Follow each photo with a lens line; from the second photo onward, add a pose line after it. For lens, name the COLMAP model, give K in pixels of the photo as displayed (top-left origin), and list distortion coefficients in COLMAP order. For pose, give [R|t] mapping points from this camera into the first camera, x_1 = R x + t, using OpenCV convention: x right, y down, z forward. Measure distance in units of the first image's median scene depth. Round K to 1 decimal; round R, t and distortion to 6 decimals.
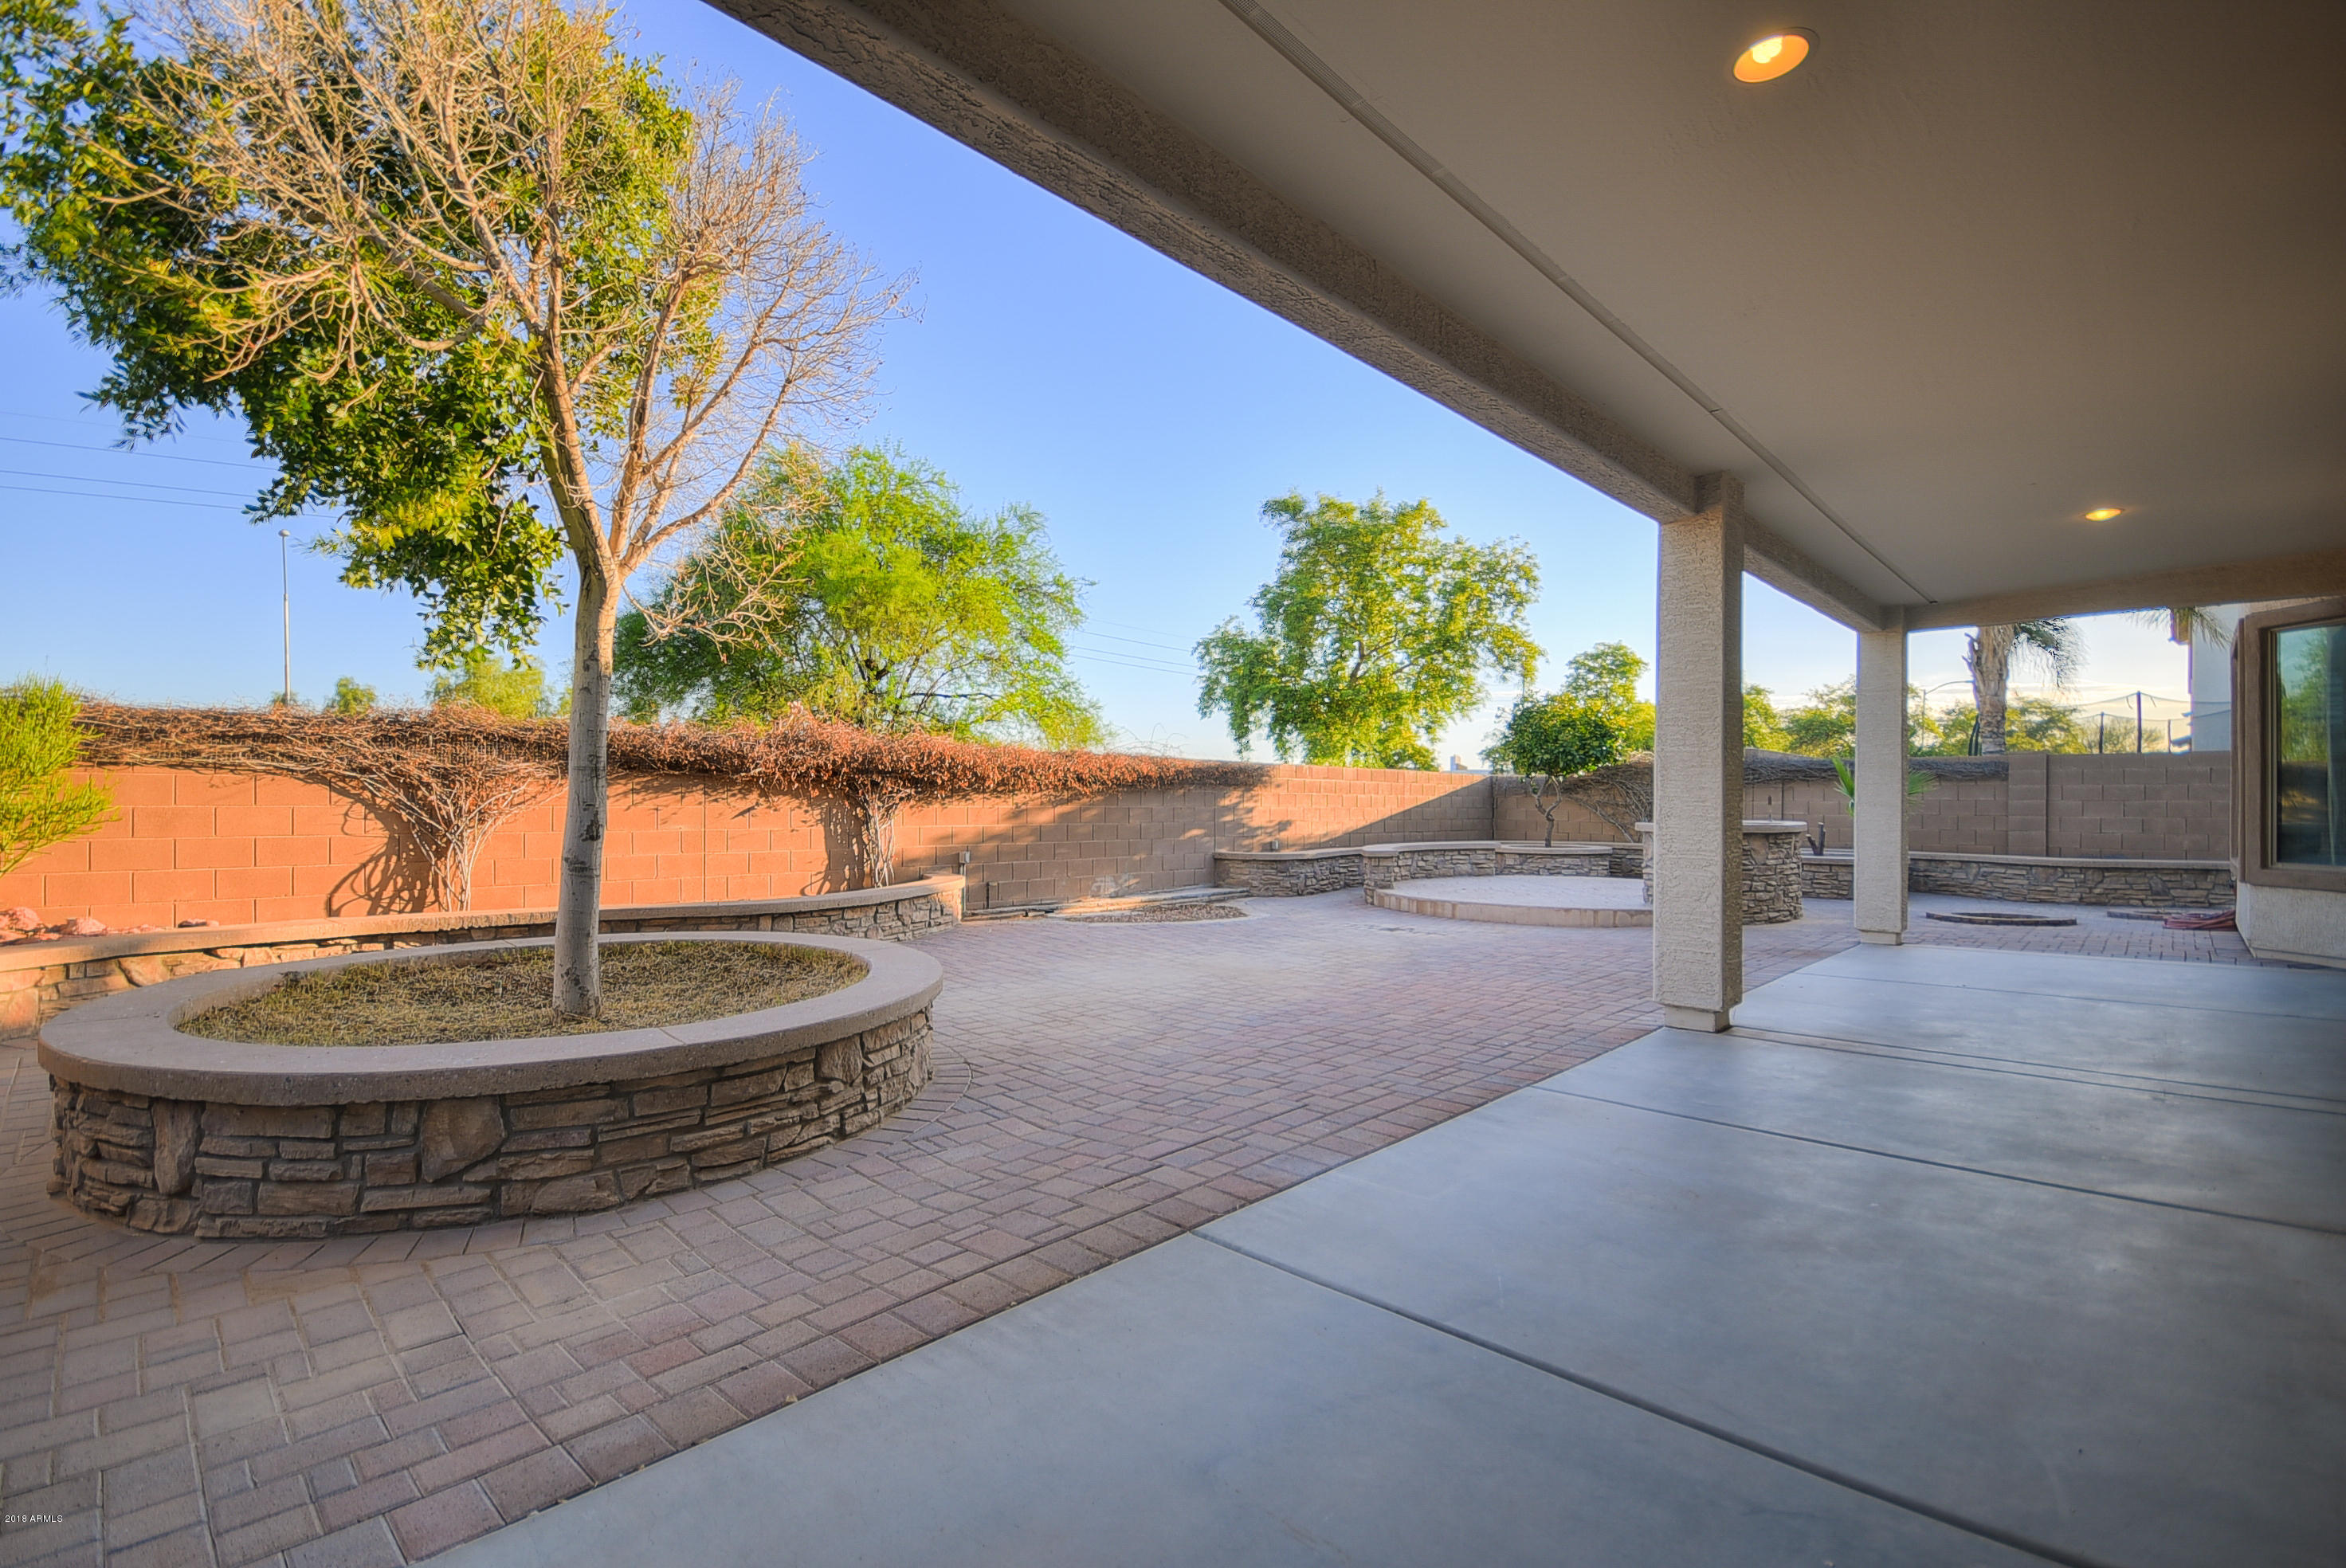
lens RADIAL K [[1033.3, 0, 1162.9], [0, 1033.3, 792.3], [0, 0, 1]] dist [-0.000376, -0.006598]
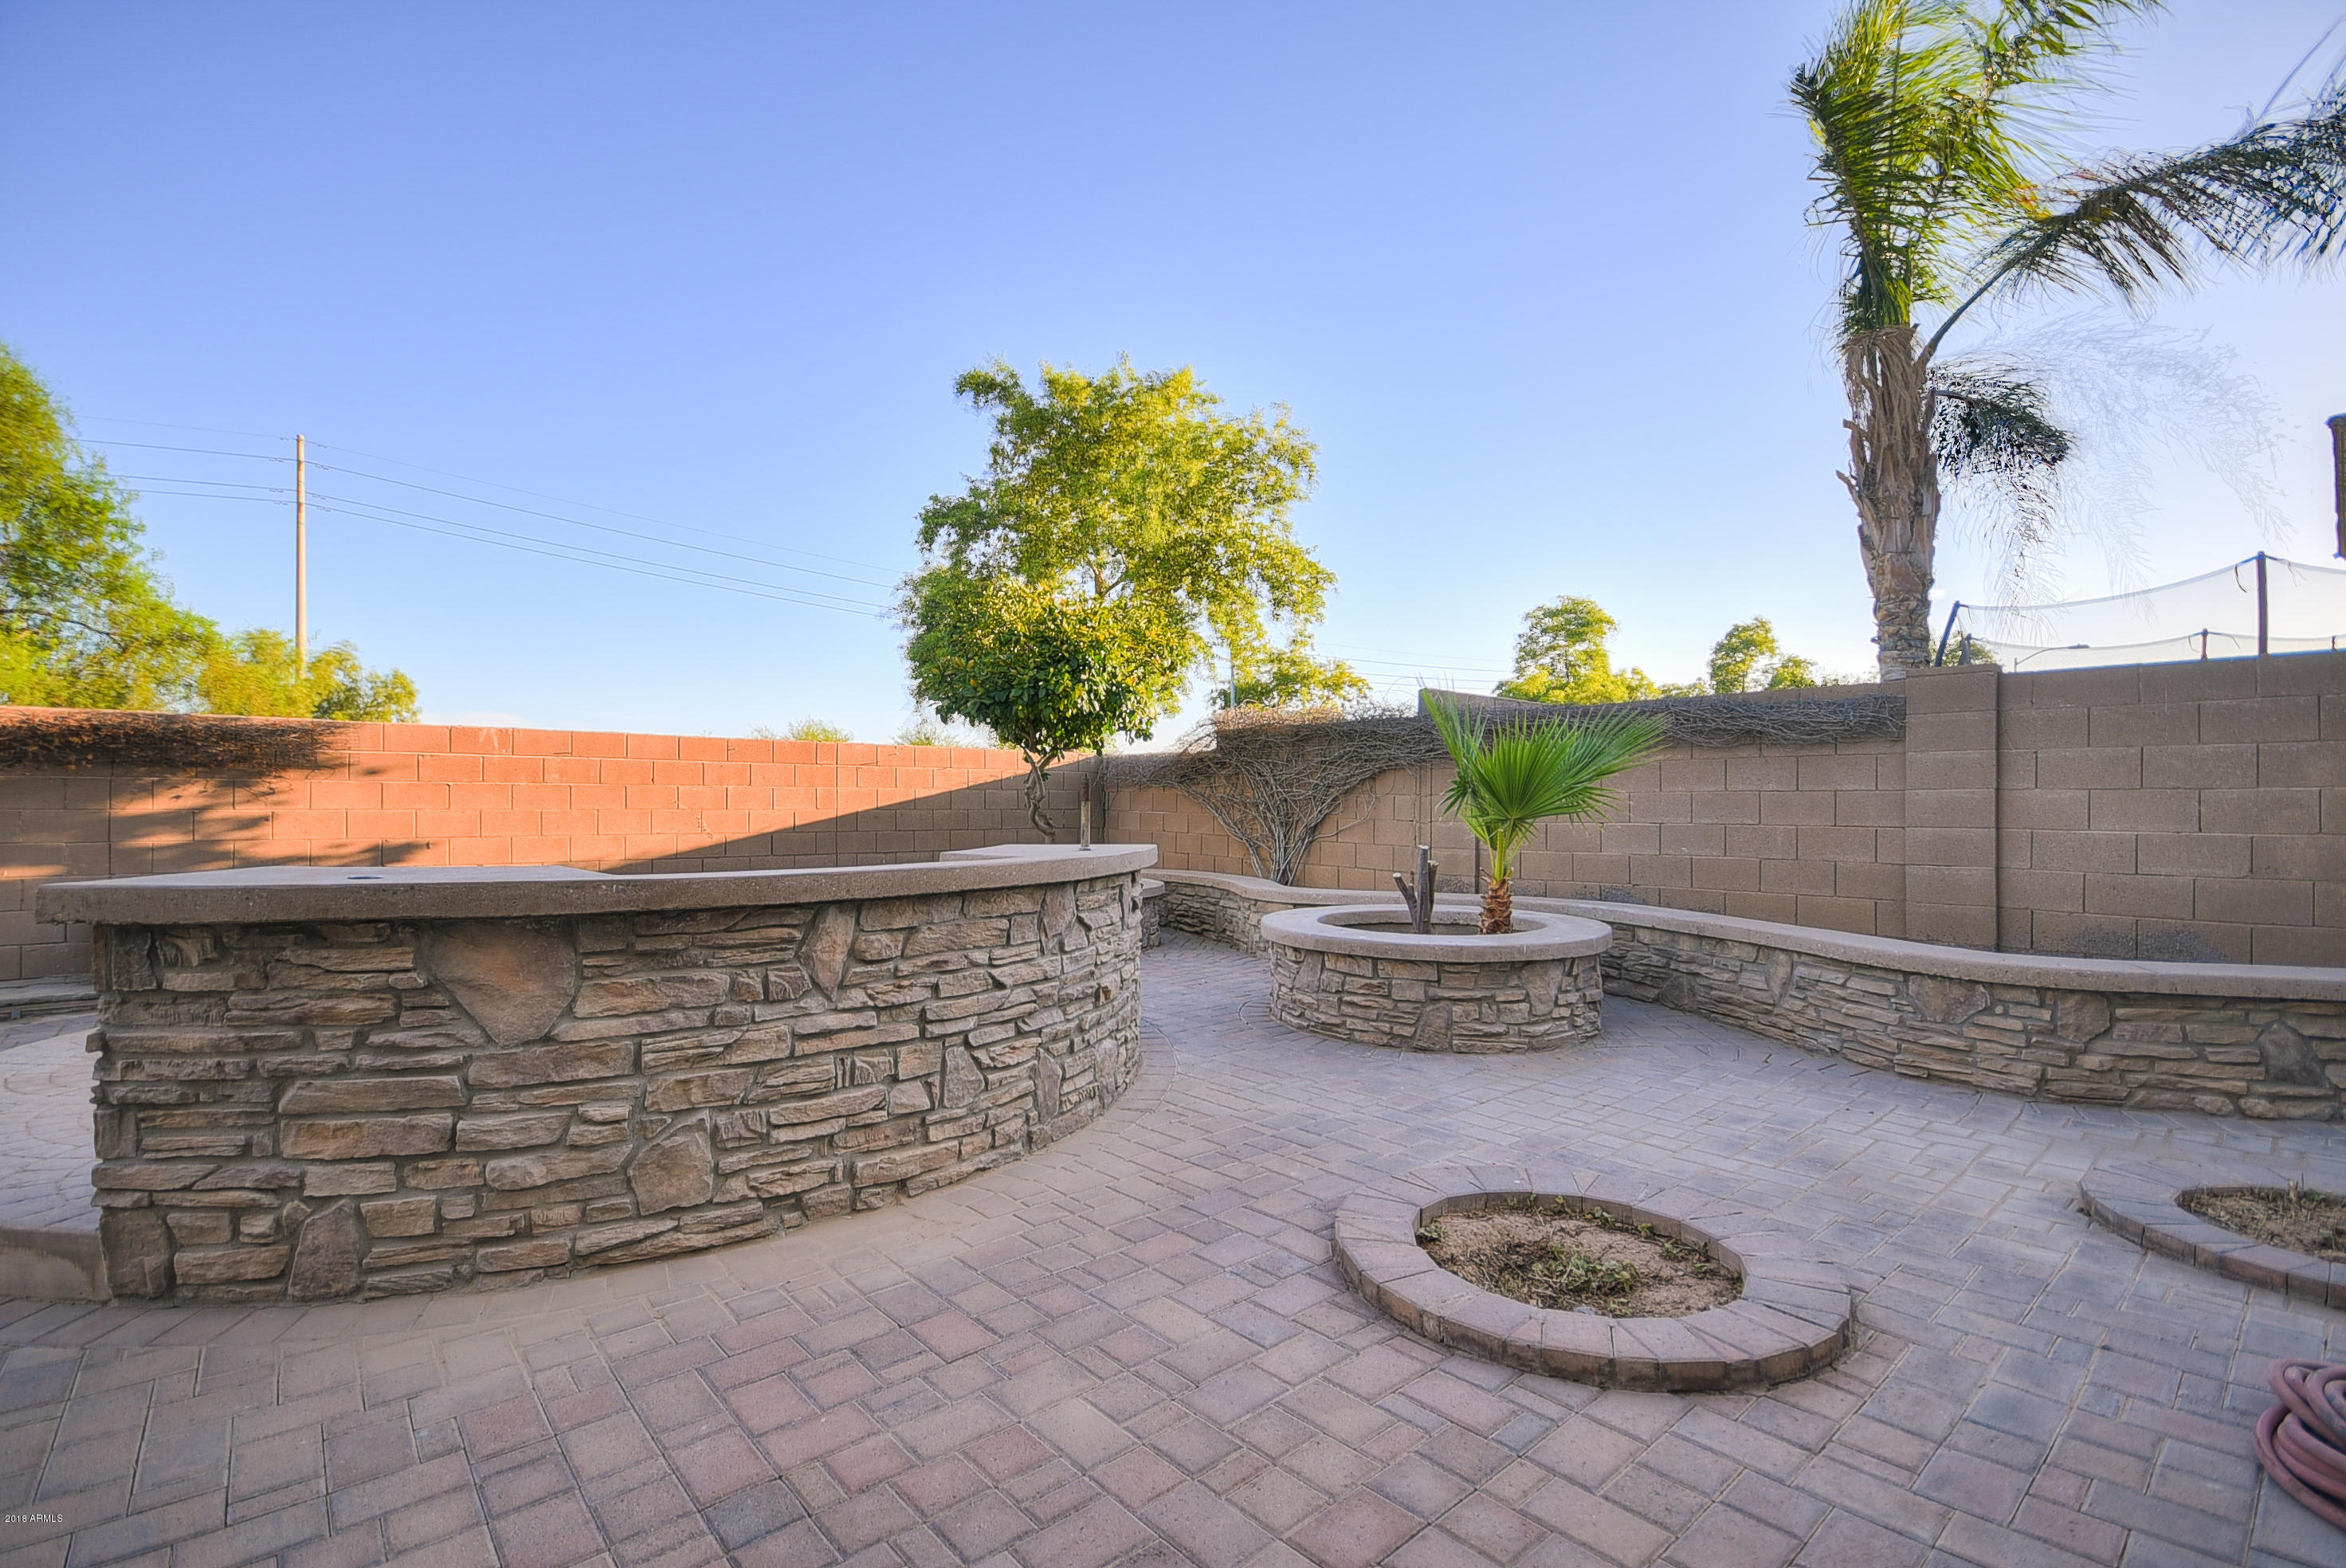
lens RADIAL K [[1033.3, 0, 1169.3], [0, 1033.3, 793.3], [0, 0, 1]] dist [-0.000376, -0.006598]
pose [[0.996923, -0.005927, -0.078160, 0.325017], [0.006102, 0.999979, 0.002001, 0.003820], [0.078147, -0.002472, 0.996939, 0.329350]]
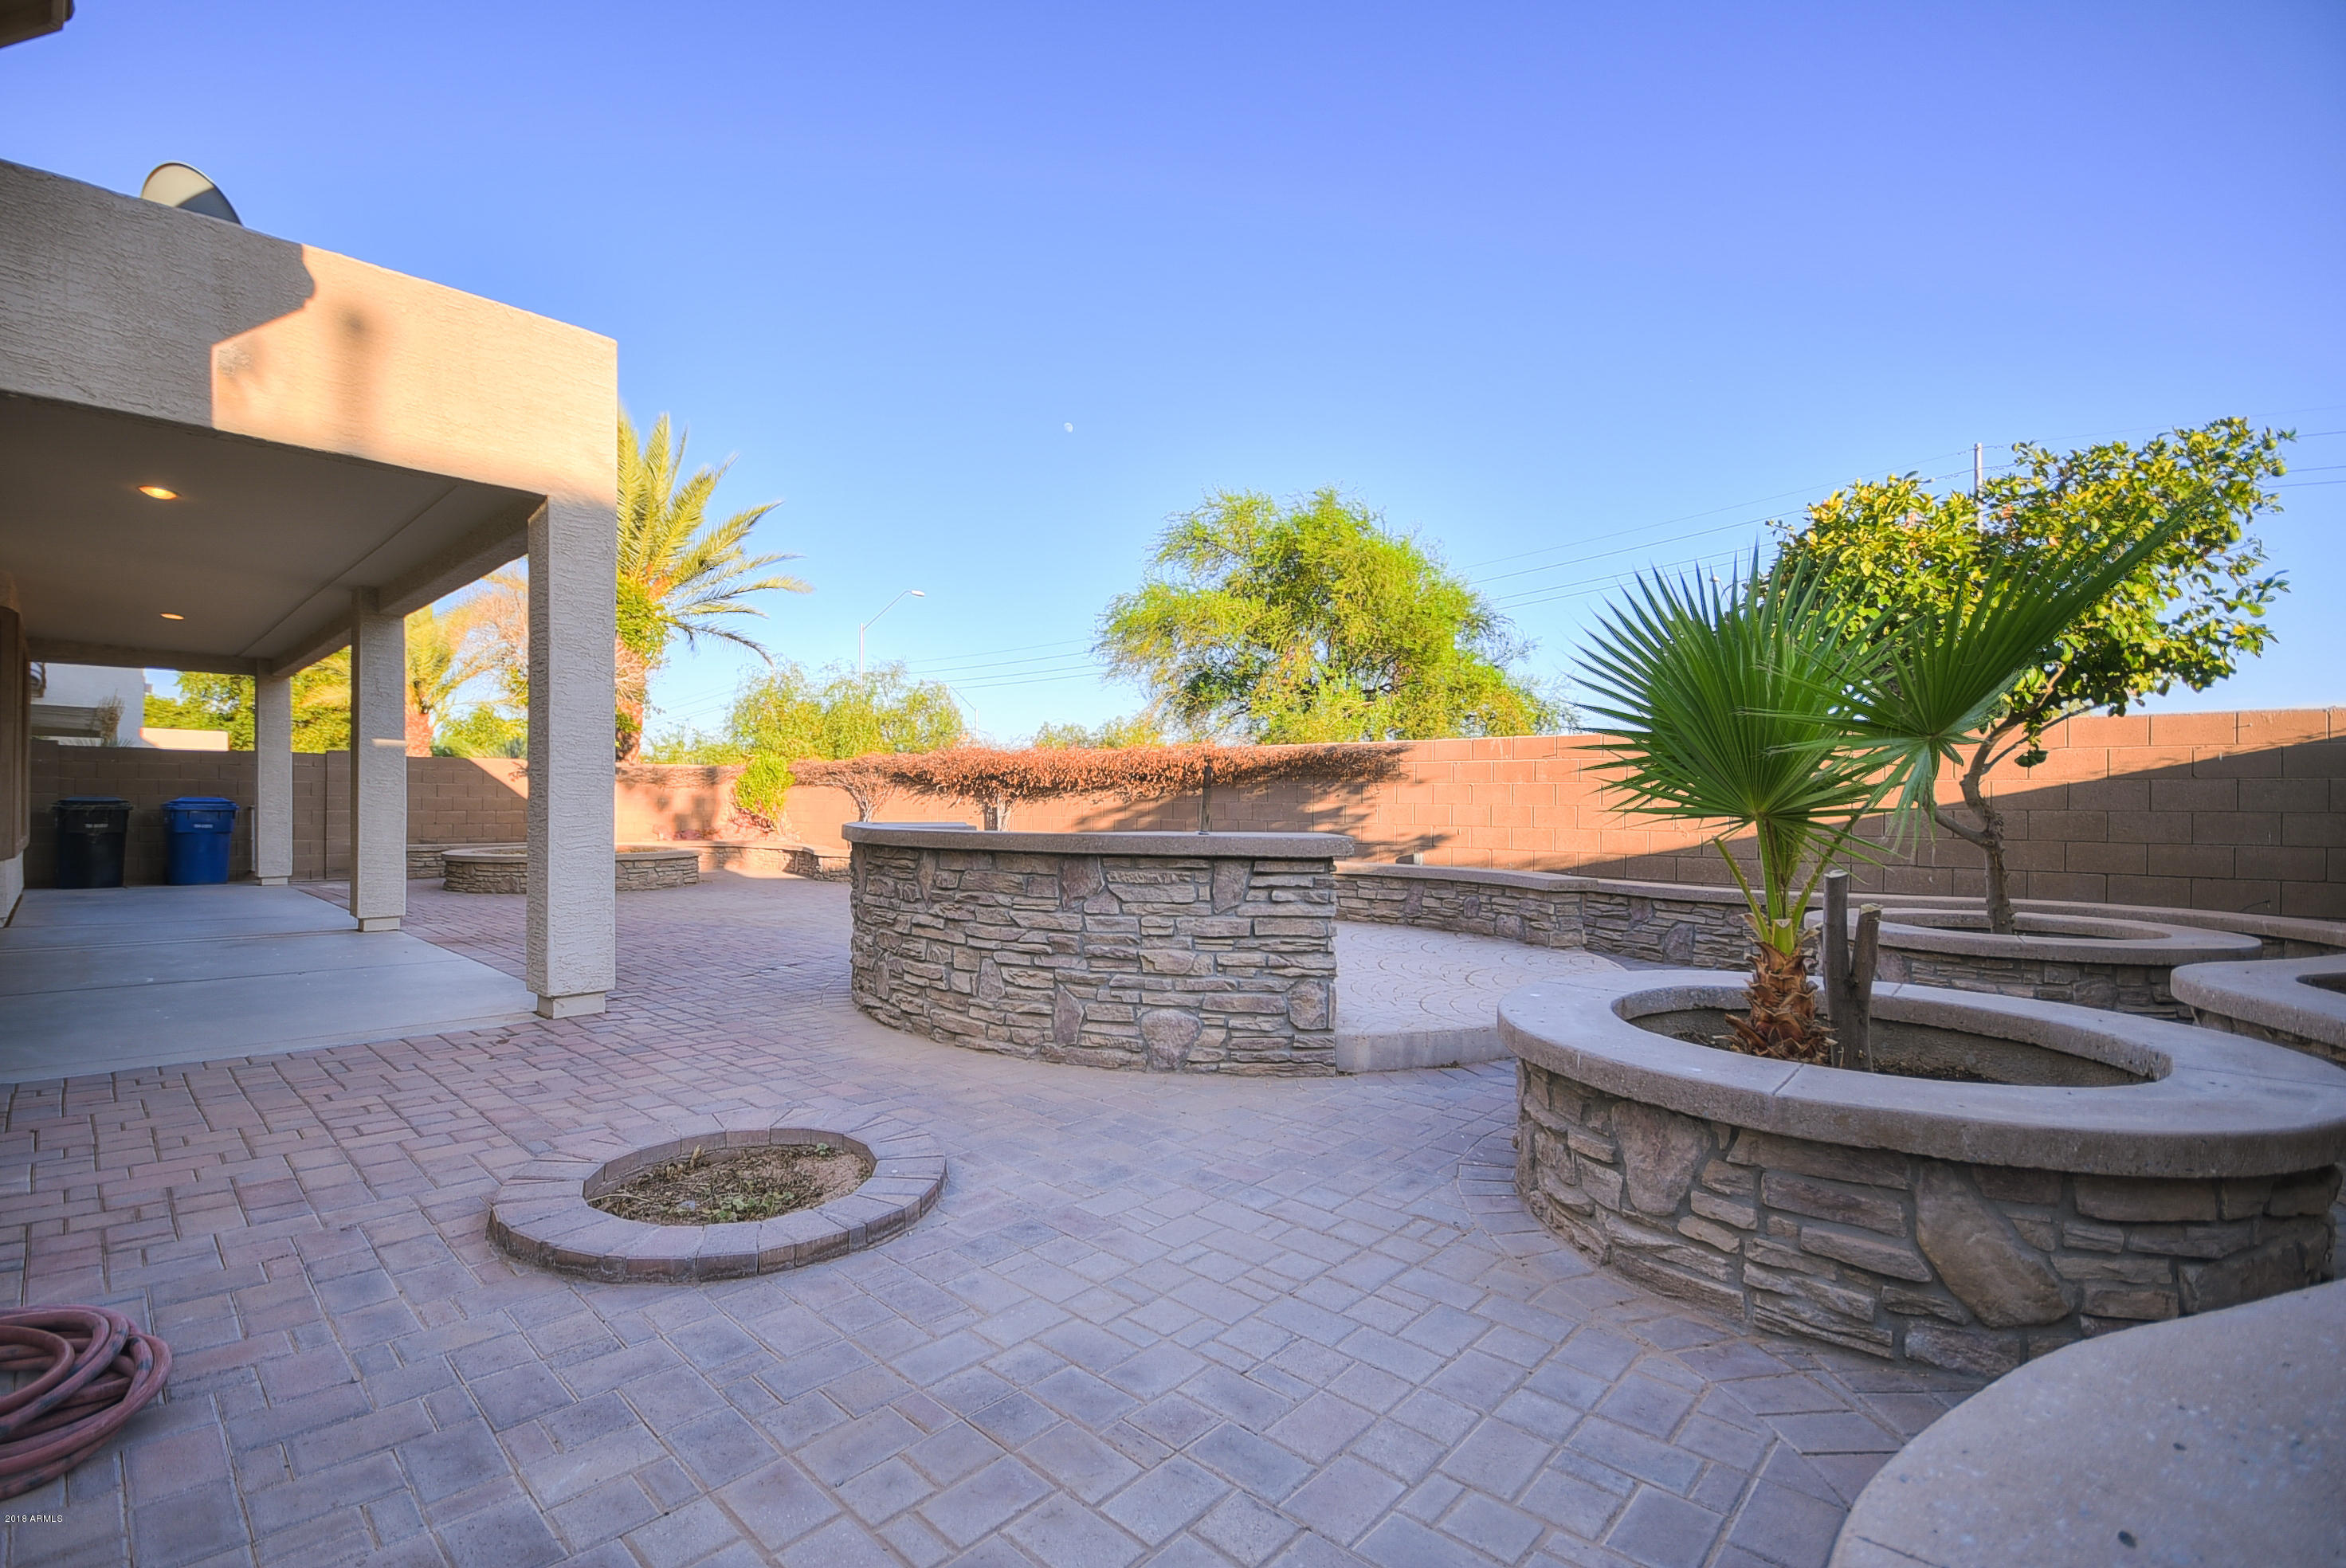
lens RADIAL K [[1033.3, 0, 1128.4], [0, 1033.3, 789.9], [0, 0, 1]] dist [-0.000376, -0.006598]
pose [[0.014339, -0.023825, -0.999613, 0.485120], [-0.002924, 0.999711, -0.023869, 0.009907], [0.999893, 0.003265, 0.014265, 0.488345]]
